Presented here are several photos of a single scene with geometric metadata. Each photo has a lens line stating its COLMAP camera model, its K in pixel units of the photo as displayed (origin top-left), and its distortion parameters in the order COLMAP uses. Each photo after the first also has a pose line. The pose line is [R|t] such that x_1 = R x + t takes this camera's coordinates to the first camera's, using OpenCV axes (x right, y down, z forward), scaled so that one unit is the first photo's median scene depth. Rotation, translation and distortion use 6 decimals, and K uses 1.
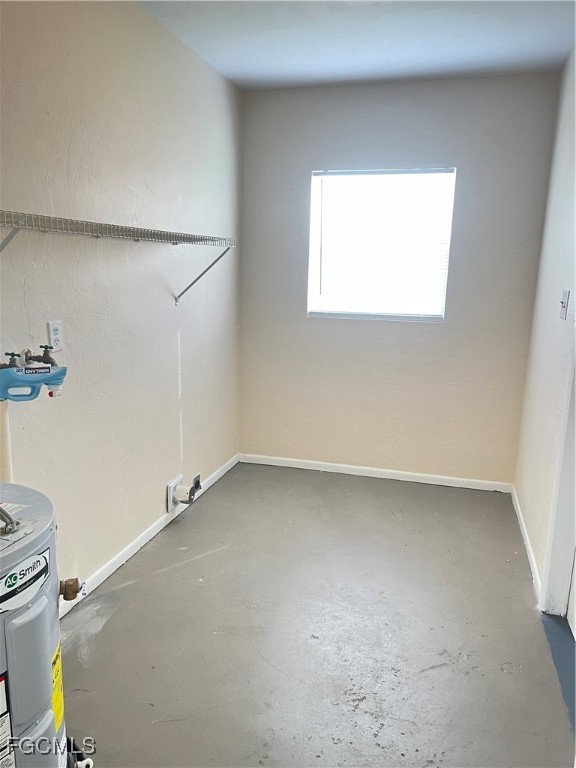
lens RADIAL K [[577.0, 0, 295.8], [0, 577.0, 381.2], [0, 0, 1]] dist [0.053212, -0.081841]
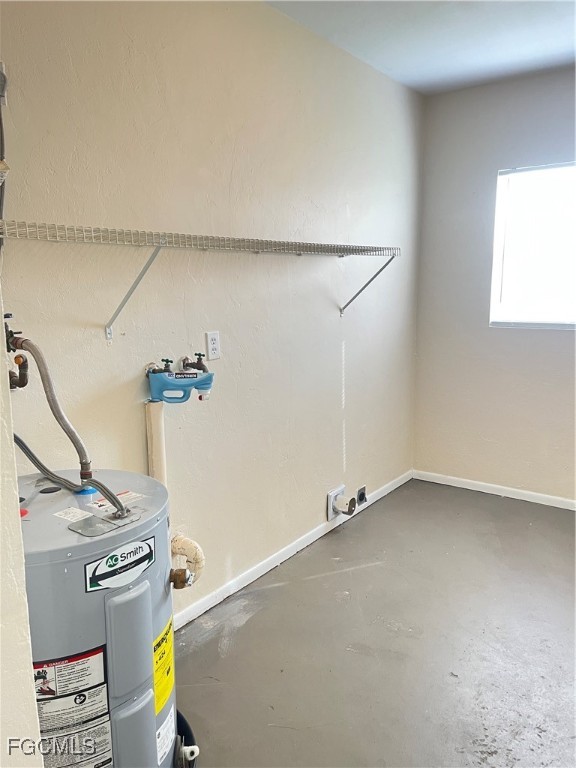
lens RADIAL K [[577.0, 0, 284.6], [0, 577.0, 381.8], [0, 0, 1]] dist [0.053212, -0.081841]
pose [[0.932855, 0.027129, -0.359230, 0.094577], [-0.035111, 0.999260, -0.015712, 0.003057], [0.358538, 0.027270, 0.933117, 0.034775]]
